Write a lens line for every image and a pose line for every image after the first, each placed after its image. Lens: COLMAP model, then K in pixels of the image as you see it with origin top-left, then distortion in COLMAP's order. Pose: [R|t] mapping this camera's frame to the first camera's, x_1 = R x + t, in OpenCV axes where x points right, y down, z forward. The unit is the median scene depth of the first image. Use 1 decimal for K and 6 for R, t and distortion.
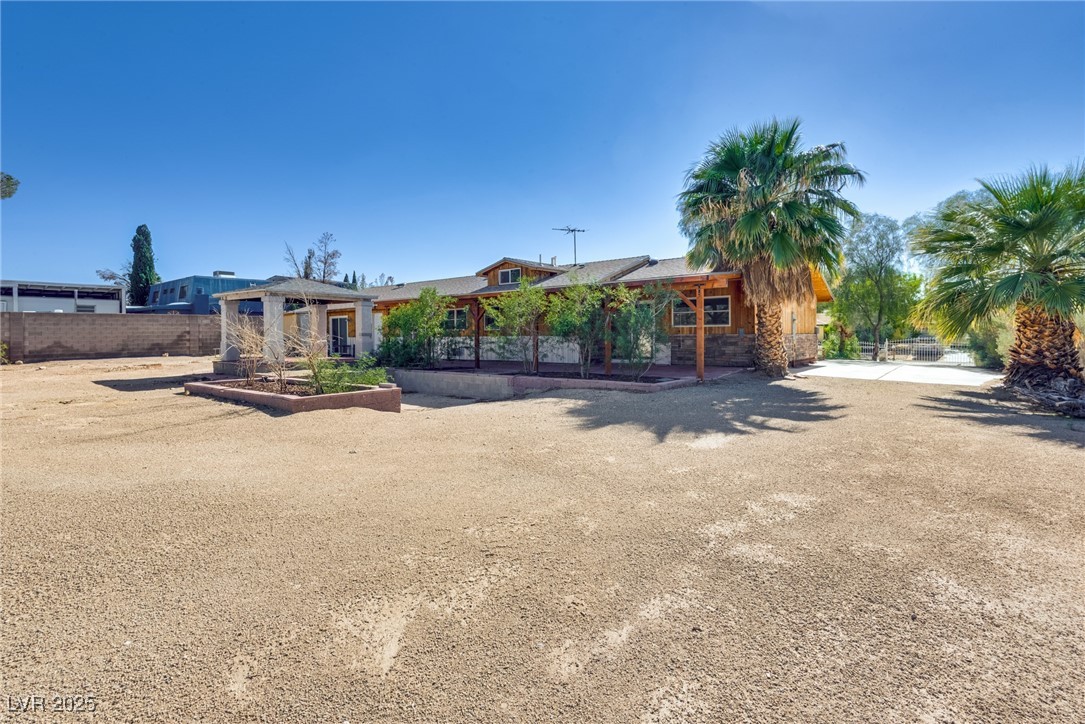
lens RADIAL K [[470.1, 0, 545.6], [0, 470.1, 334.0], [0, 0, 1]] dist [0.012883, -0.000663]
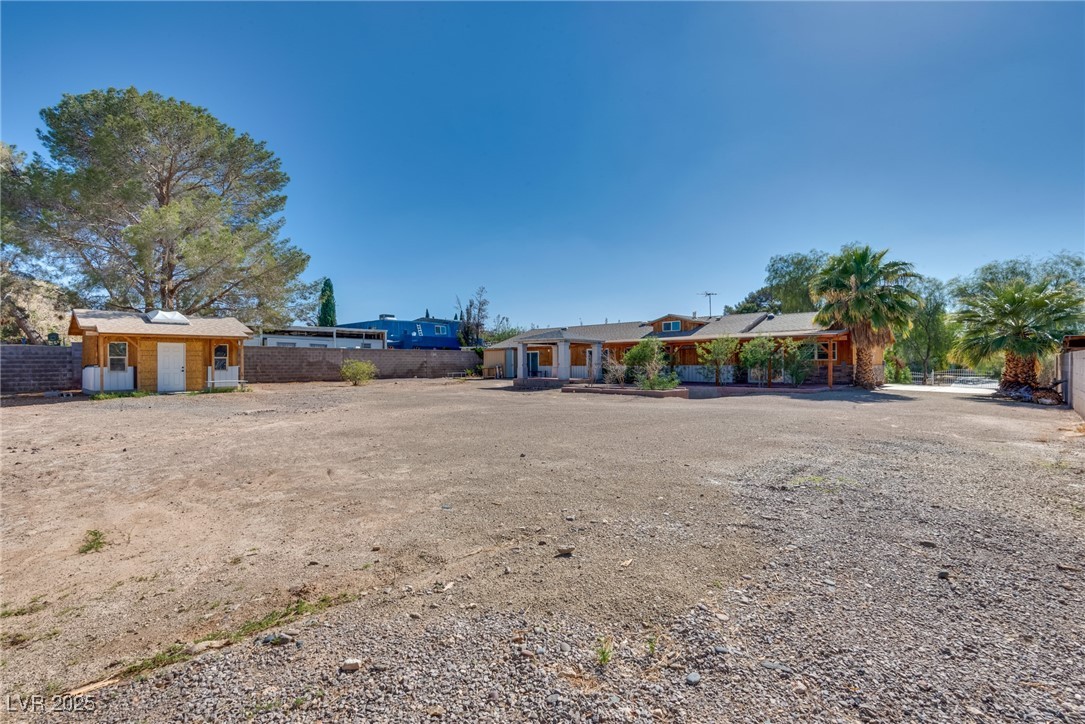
lens RADIAL K [[470.1, 0, 537.8], [0, 470.1, 366.0], [0, 0, 1]] dist [0.012883, -0.000663]
pose [[0.997732, 0.006143, -0.067037, -0.407885], [-0.005981, 0.999979, 0.002621, 0.004232], [0.067051, -0.002214, 0.997747, -0.550944]]
